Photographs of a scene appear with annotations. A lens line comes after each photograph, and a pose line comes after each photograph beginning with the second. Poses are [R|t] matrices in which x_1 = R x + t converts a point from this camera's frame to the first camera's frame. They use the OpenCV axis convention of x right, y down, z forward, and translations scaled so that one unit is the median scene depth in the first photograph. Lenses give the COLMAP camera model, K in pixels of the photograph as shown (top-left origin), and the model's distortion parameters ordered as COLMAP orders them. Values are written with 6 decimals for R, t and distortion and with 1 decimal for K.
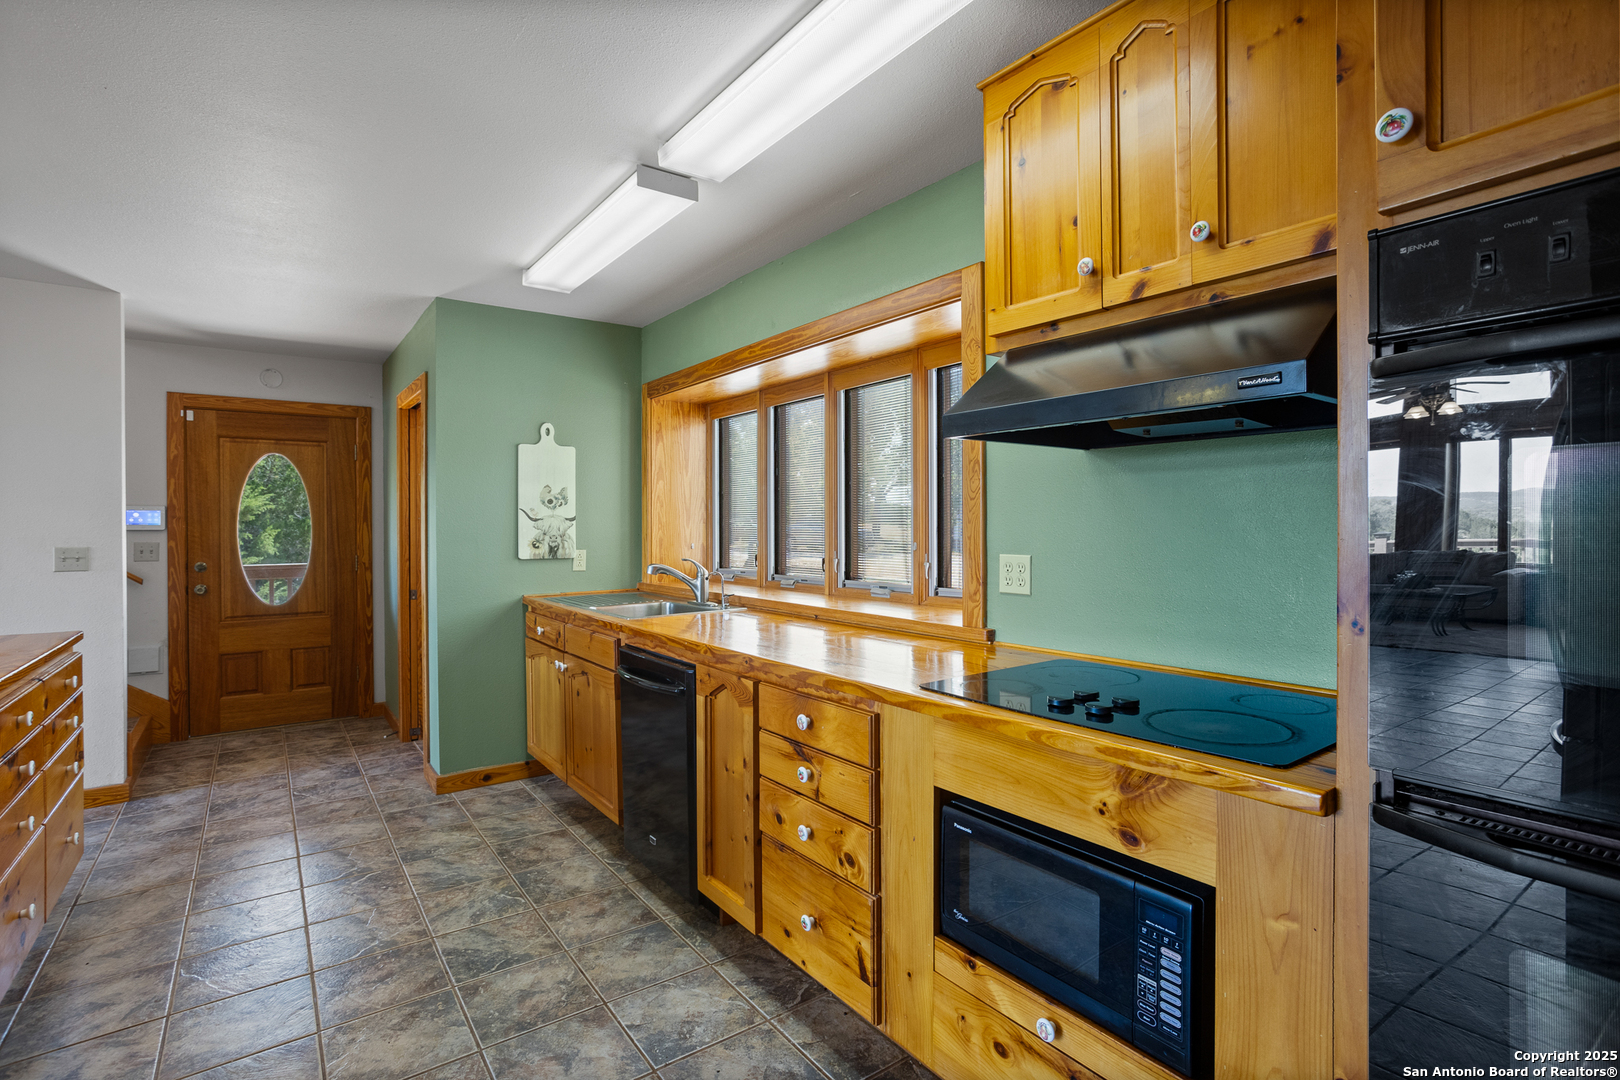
lens RADIAL K [[780.1, 0, 810.1], [0, 780.1, 531.4], [0, 0, 1]] dist [-0.051445, 0.032135]
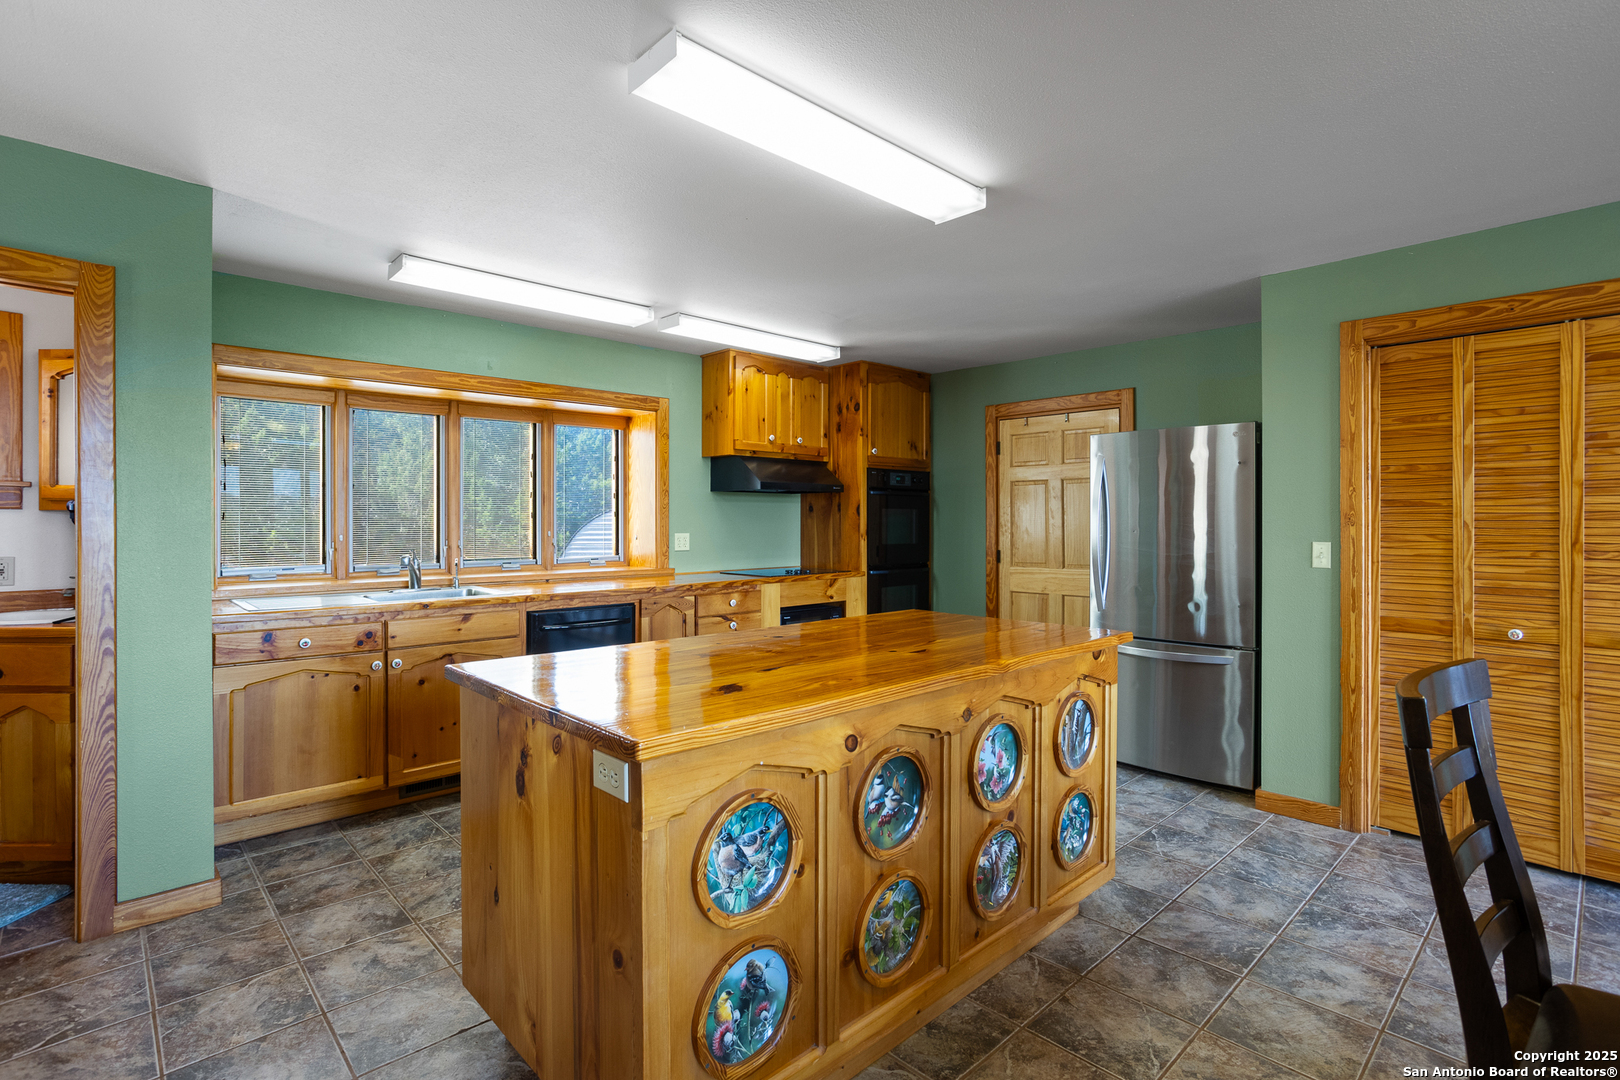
lens RADIAL K [[780.1, 0, 810.1], [0, 780.1, 531.4], [0, 0, 1]] dist [-0.051445, 0.032135]
pose [[-0.127131, -0.011304, 0.991821, -1.342669], [0.007080, 0.999899, 0.012304, -0.000324], [-0.991861, 0.008587, -0.127039, 0.600921]]
